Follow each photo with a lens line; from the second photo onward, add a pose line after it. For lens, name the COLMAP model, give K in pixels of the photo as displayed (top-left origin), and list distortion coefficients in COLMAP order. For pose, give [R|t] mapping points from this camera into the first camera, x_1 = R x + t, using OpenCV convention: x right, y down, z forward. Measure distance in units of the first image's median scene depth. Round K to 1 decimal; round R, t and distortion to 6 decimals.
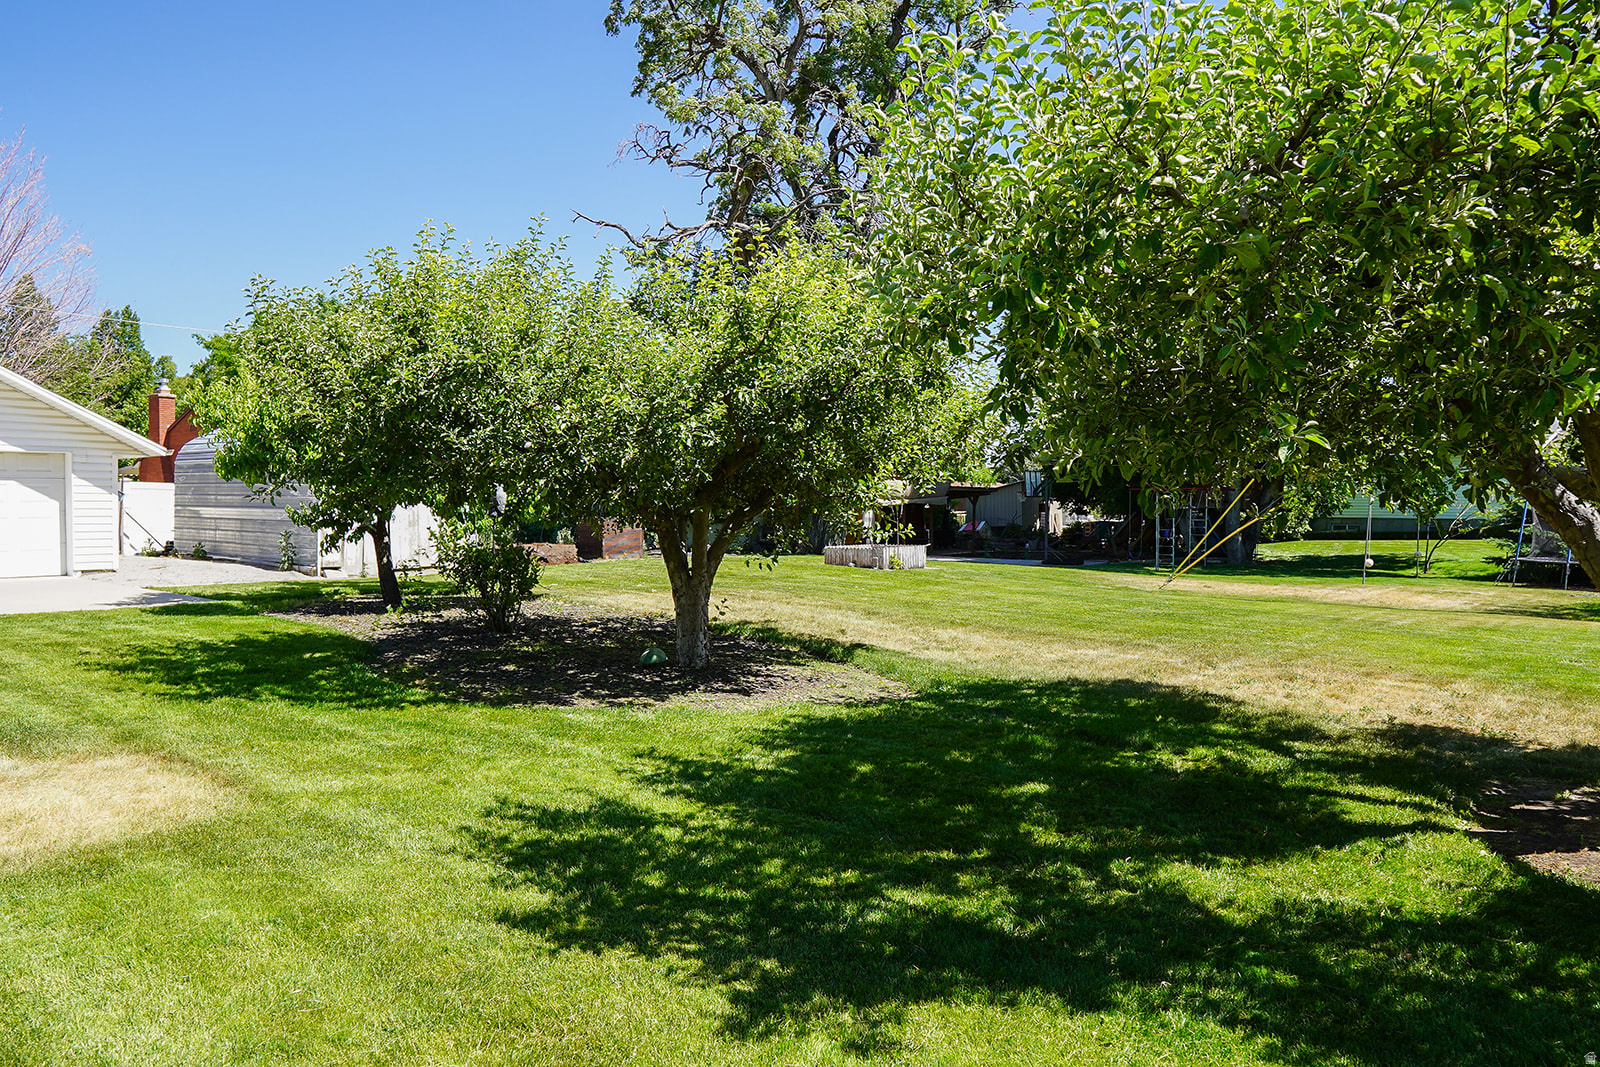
lens RADIAL K [[1131.8, 0, 791.9], [0, 1131.8, 555.0], [0, 0, 1]] dist [-0.107751, 0.071706]
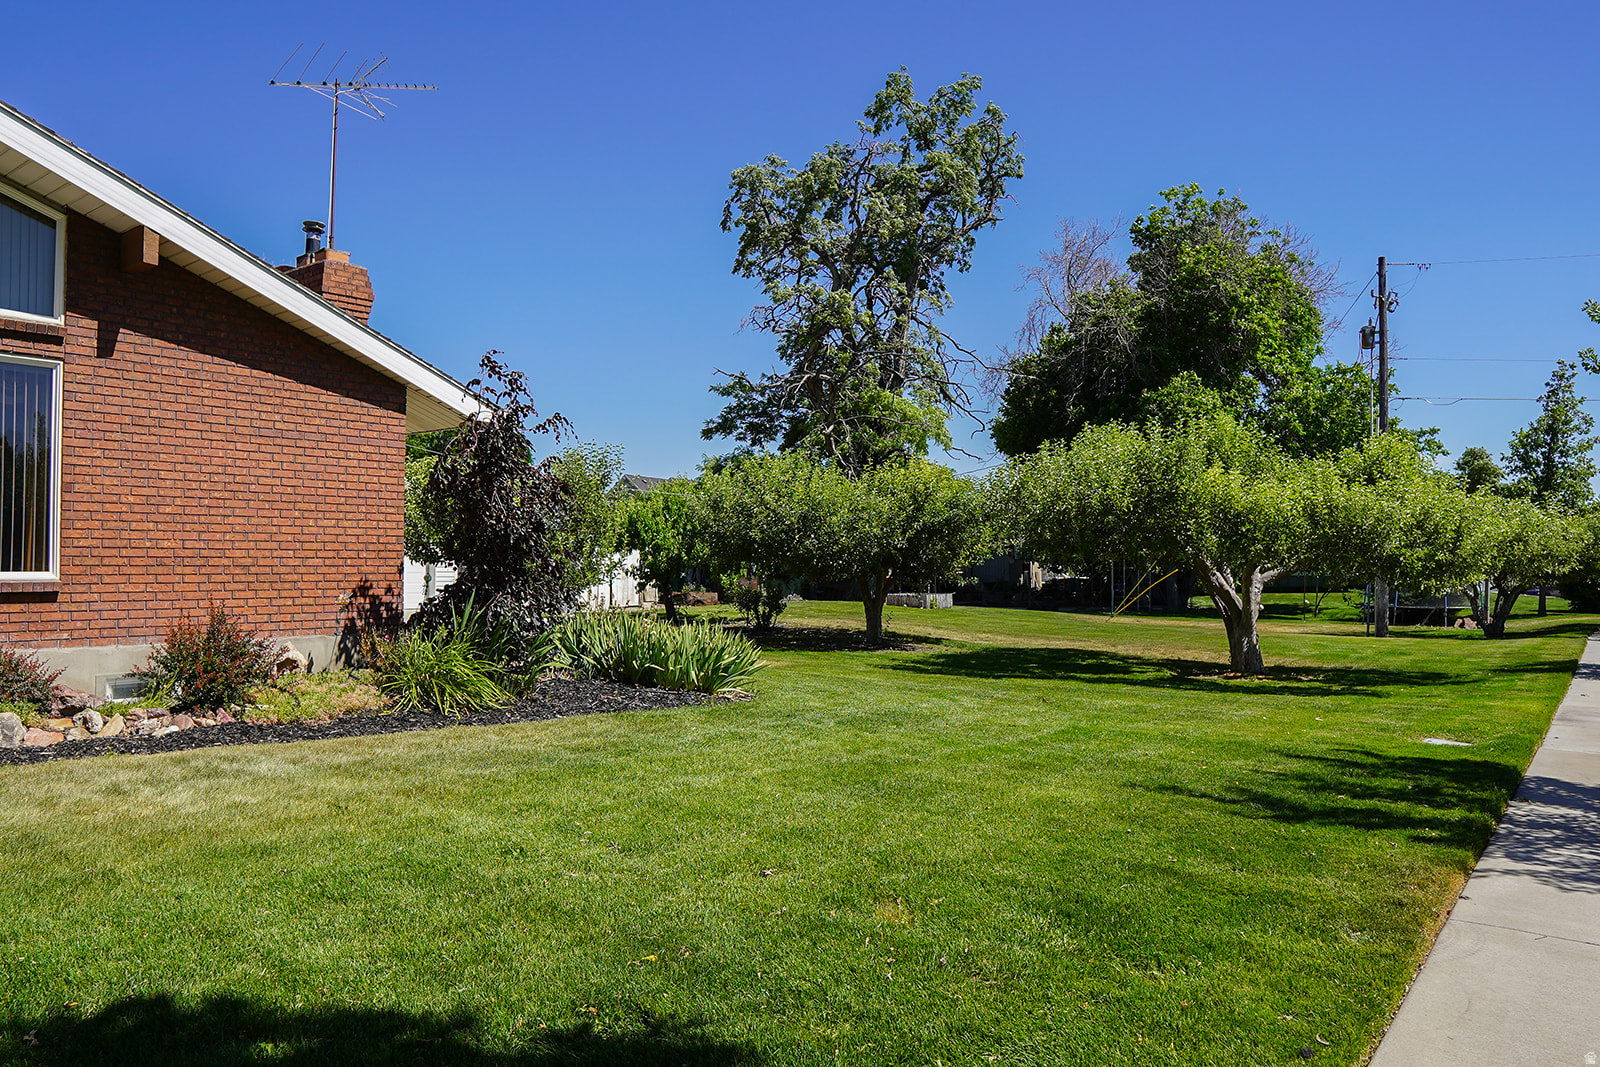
lens RADIAL K [[1131.8, 0, 791.9], [0, 1131.8, 555.0], [0, 0, 1]] dist [-0.107751, 0.071706]
pose [[0.999840, 0.005399, 0.017052, -0.079749], [-0.004547, 0.998759, -0.049603, 0.010555], [-0.017299, 0.049517, 0.998623, -0.333519]]
